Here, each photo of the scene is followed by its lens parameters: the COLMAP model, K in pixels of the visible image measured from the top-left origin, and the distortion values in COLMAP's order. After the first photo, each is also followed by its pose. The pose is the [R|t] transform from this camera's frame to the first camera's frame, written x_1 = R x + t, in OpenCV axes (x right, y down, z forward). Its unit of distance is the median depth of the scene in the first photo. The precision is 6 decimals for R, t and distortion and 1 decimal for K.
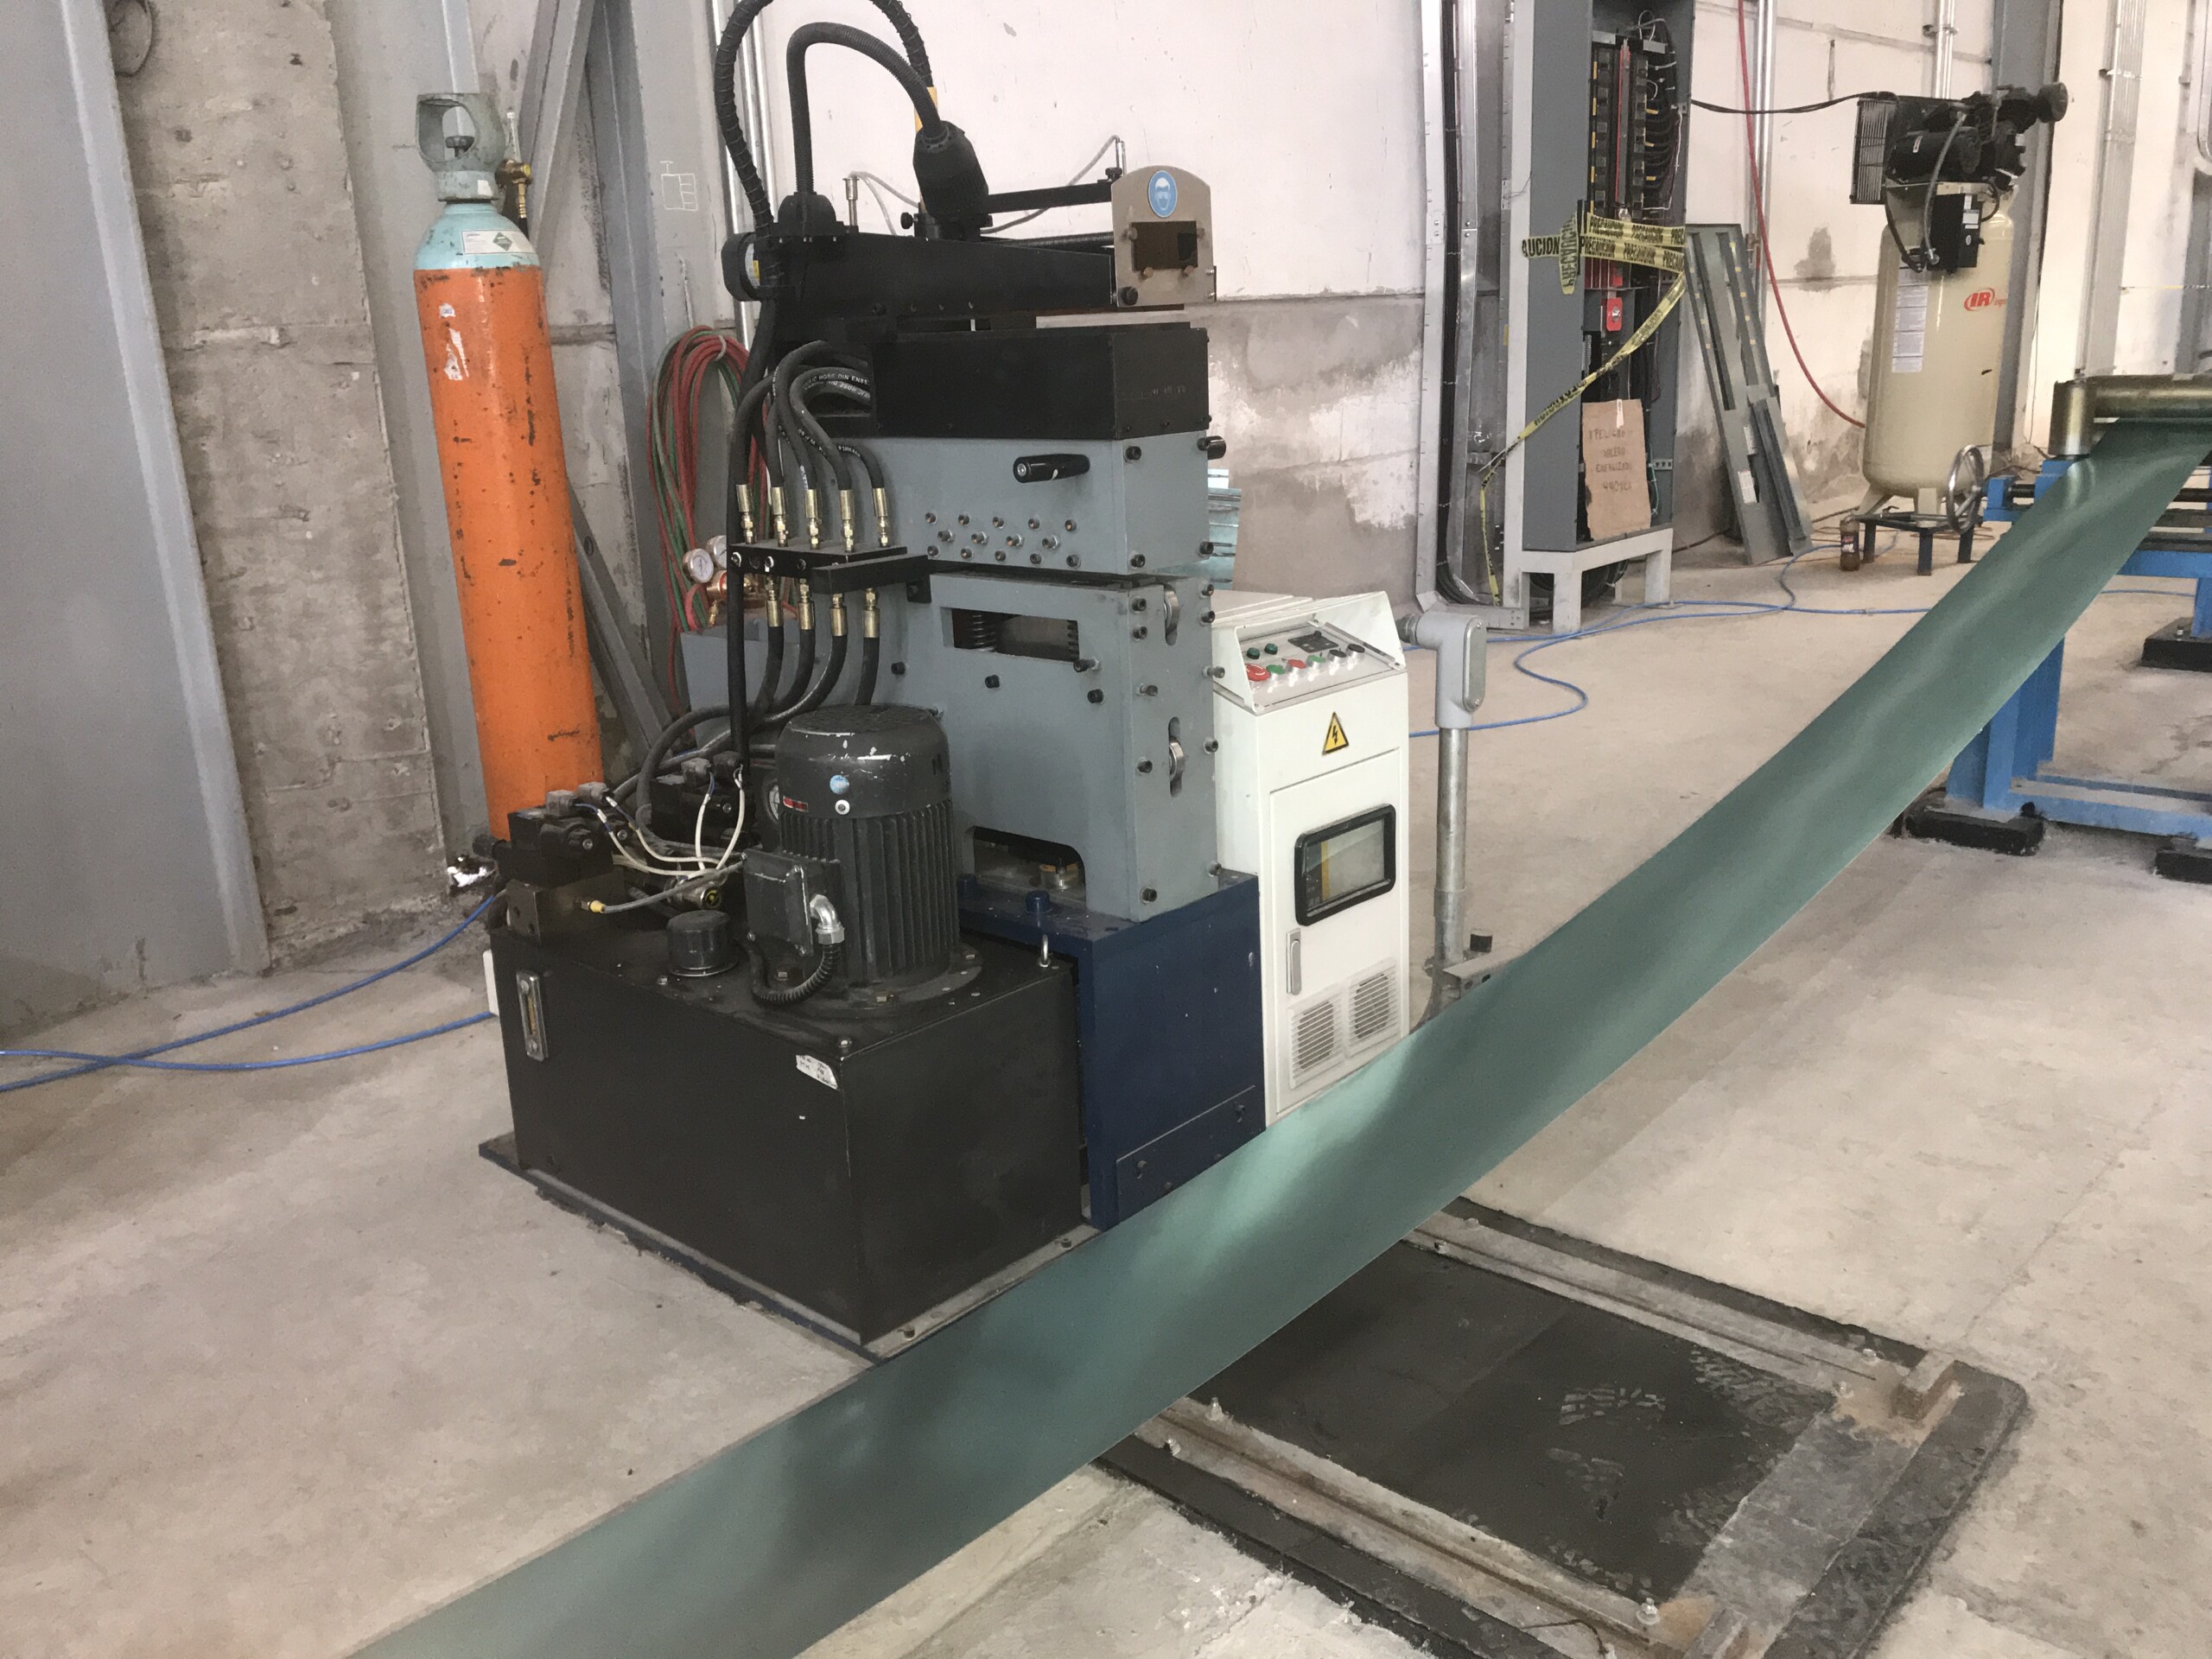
lens RADIAL K [[1819.4, 0, 1106.5], [0, 1819.4, 826.4], [0, 0, 1]] dist [0.001210, 0.010942]
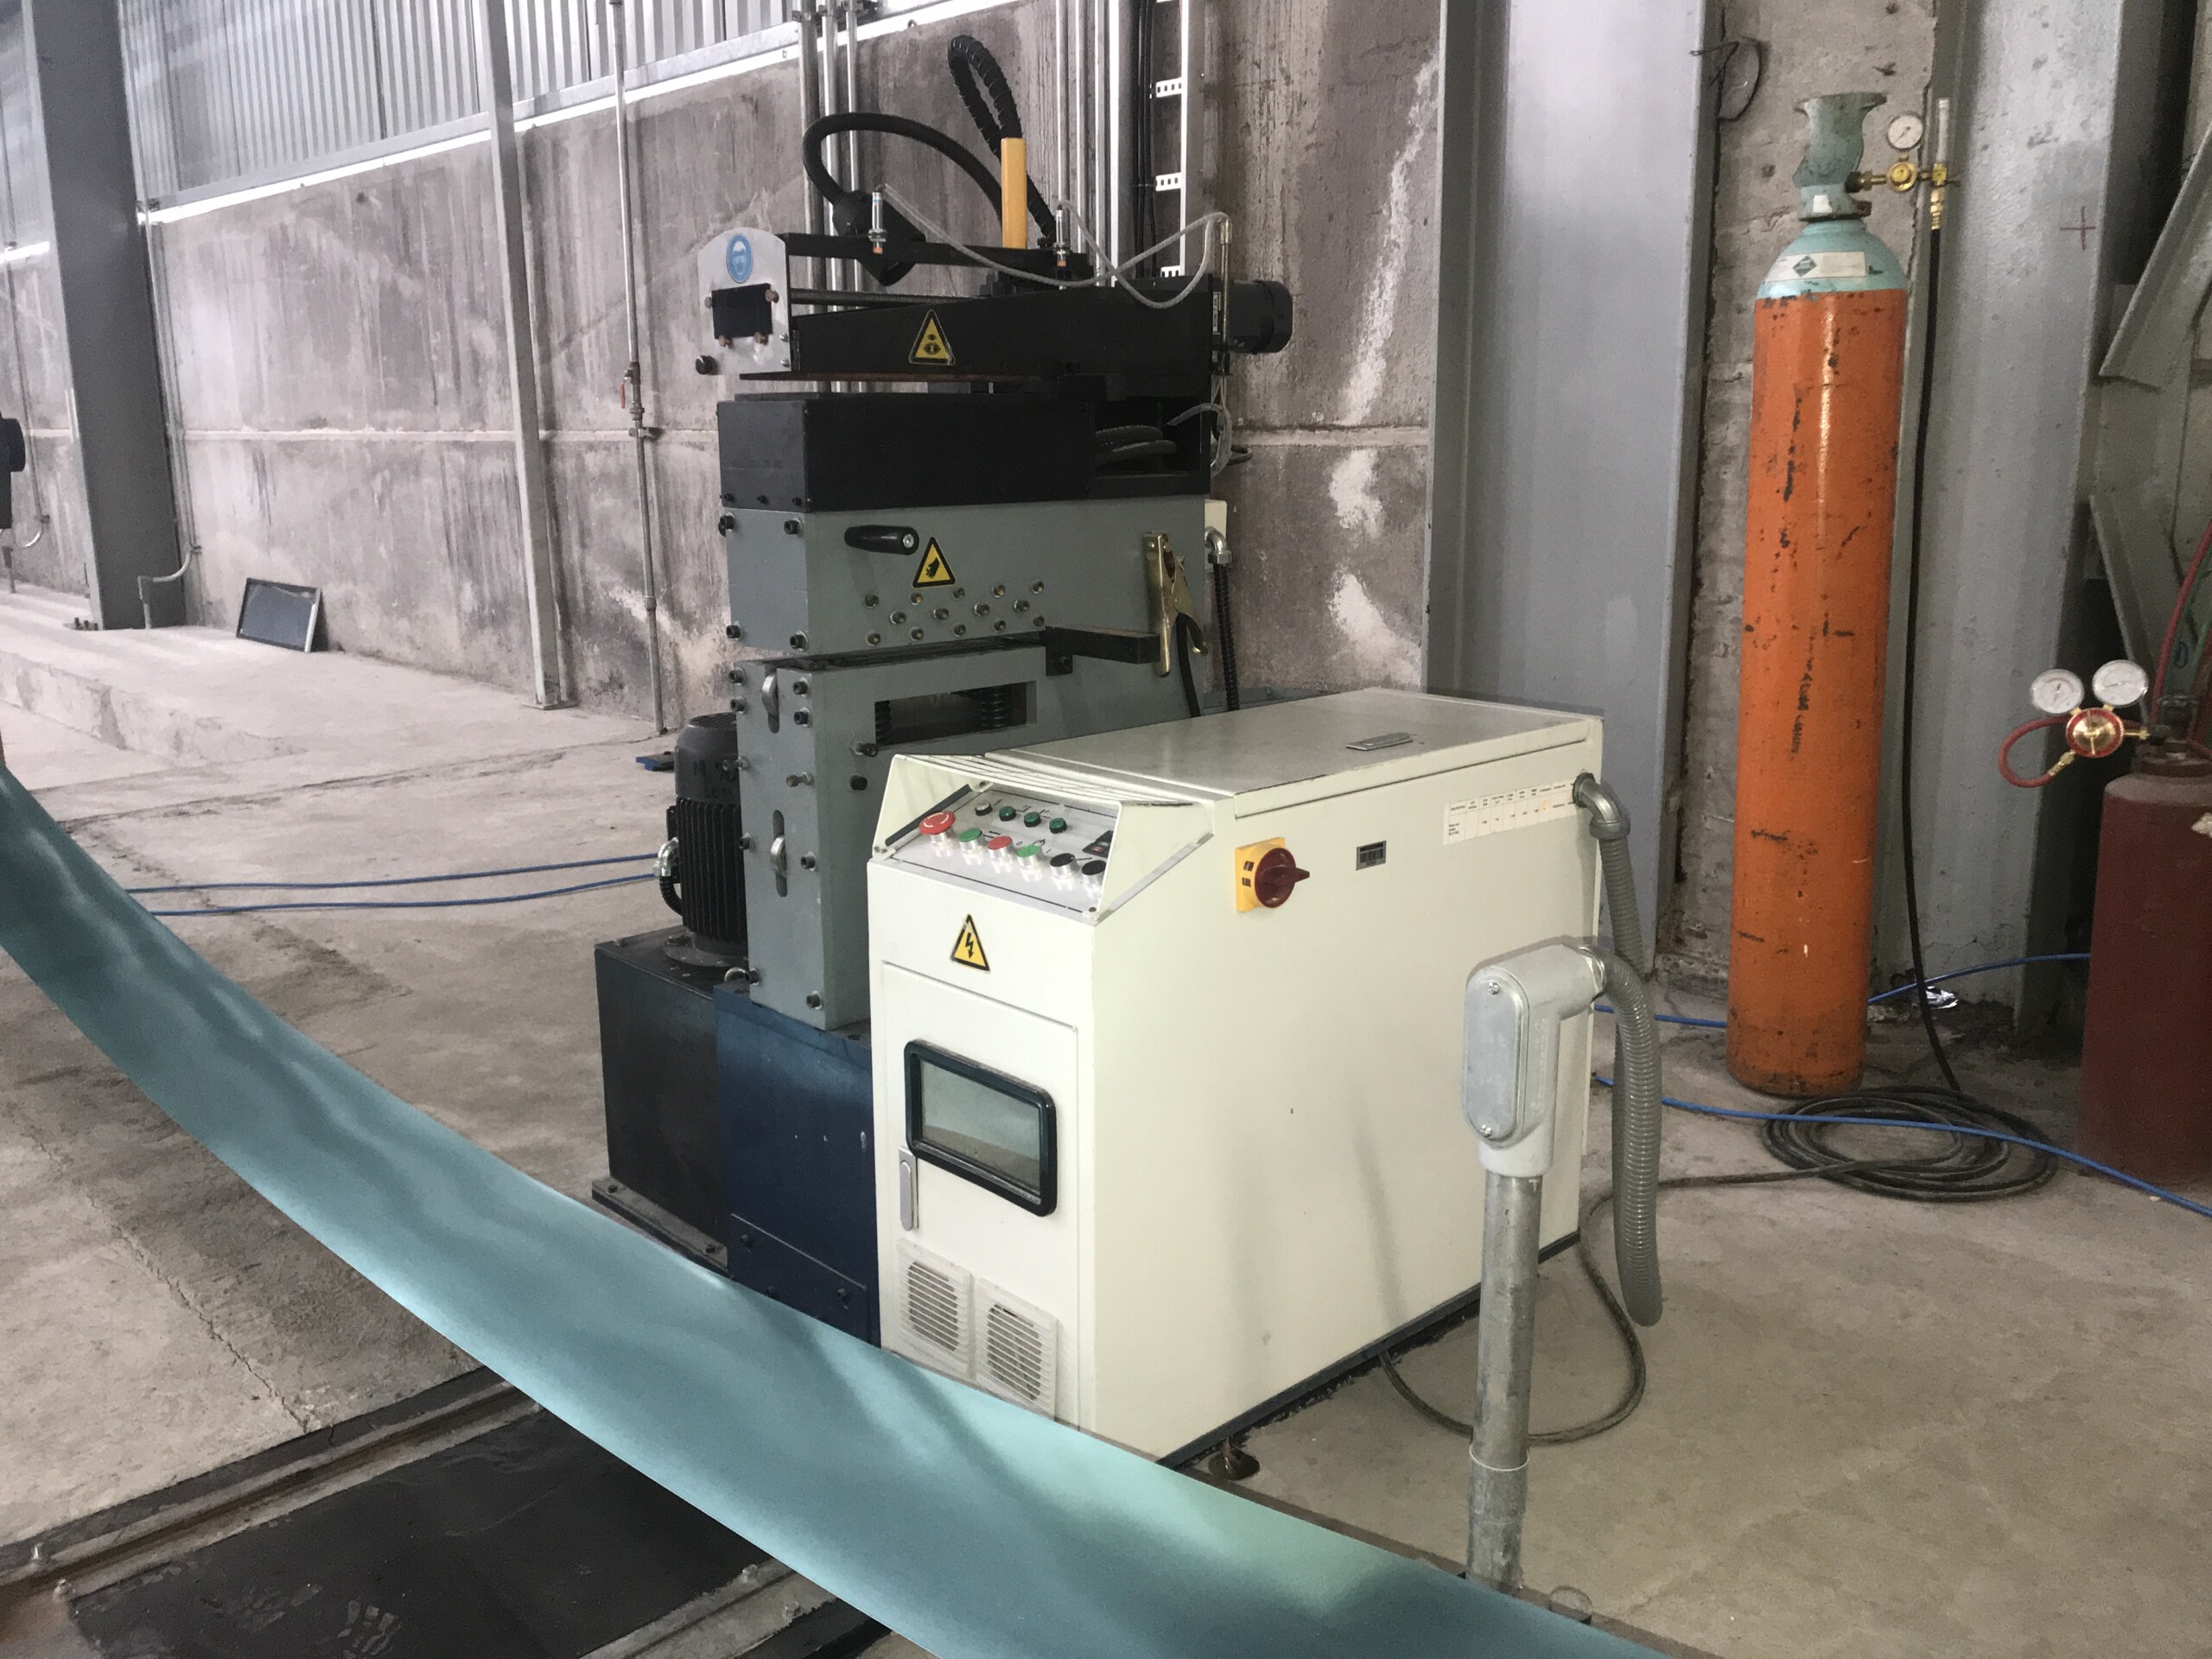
lens RADIAL K [[1819.4, 0, 1107.3], [0, 1819.4, 824.4], [0, 0, 1]] dist [0.001210, 0.010942]
pose [[-0.086845, 0.260247, -0.961629, 0.592445], [-0.254034, 0.927580, 0.273974, -0.225992], [0.963288, 0.268080, -0.014444, 0.757613]]
